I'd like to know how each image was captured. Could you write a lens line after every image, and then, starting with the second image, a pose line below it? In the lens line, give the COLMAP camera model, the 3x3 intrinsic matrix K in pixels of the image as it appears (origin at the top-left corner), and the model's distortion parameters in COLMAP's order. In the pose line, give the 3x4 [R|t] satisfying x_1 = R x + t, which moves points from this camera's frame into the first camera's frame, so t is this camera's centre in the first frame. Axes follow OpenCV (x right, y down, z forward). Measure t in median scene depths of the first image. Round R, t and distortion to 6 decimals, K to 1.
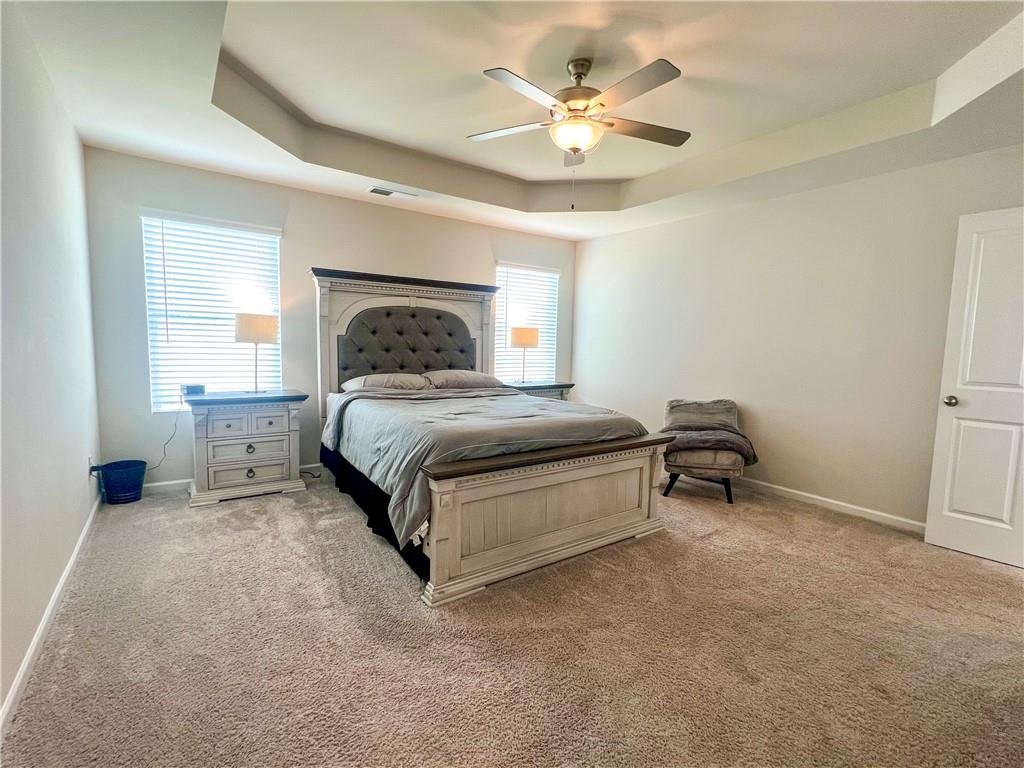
lens RADIAL K [[474.3, 0, 522.3], [0, 474.3, 391.8], [0, 0, 1]] dist [-0.024521, -0.000443]
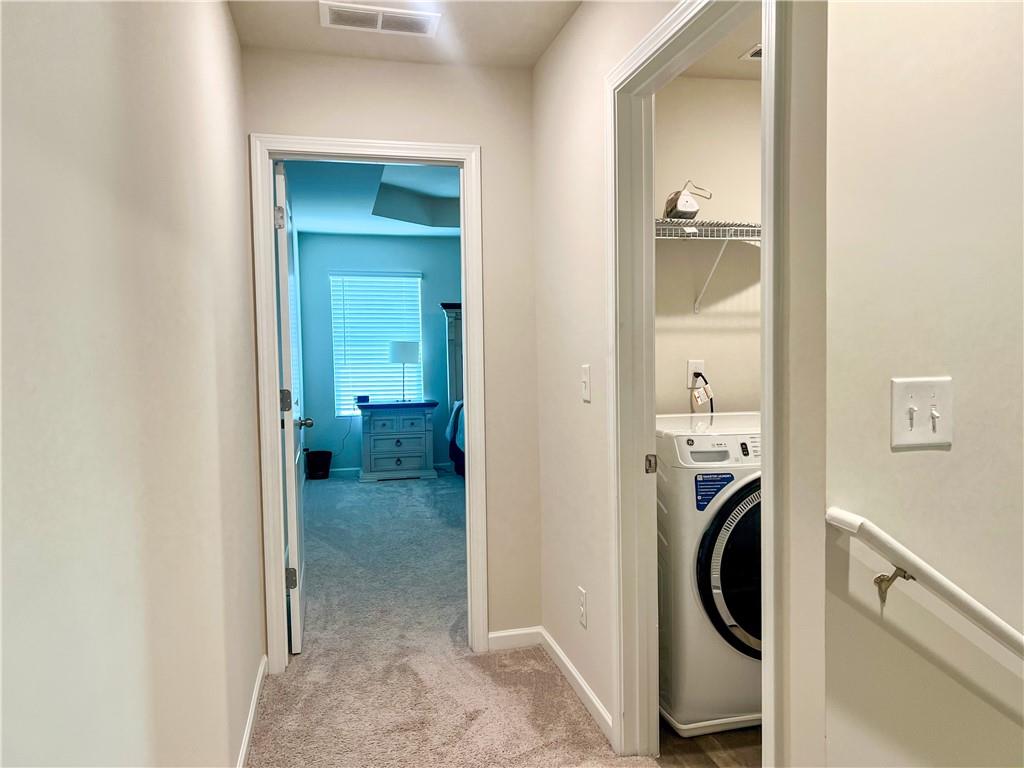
lens RADIAL K [[778.2, 0, 510.2], [0, 778.2, 384.5], [0, 0, 1]] dist [0.024523, -0.013460]
pose [[0.915619, -0.025937, -0.401210, 0.592837], [0.003862, 0.998438, -0.055732, 0.079670], [0.402029, 0.049479, 0.914289, -0.885365]]
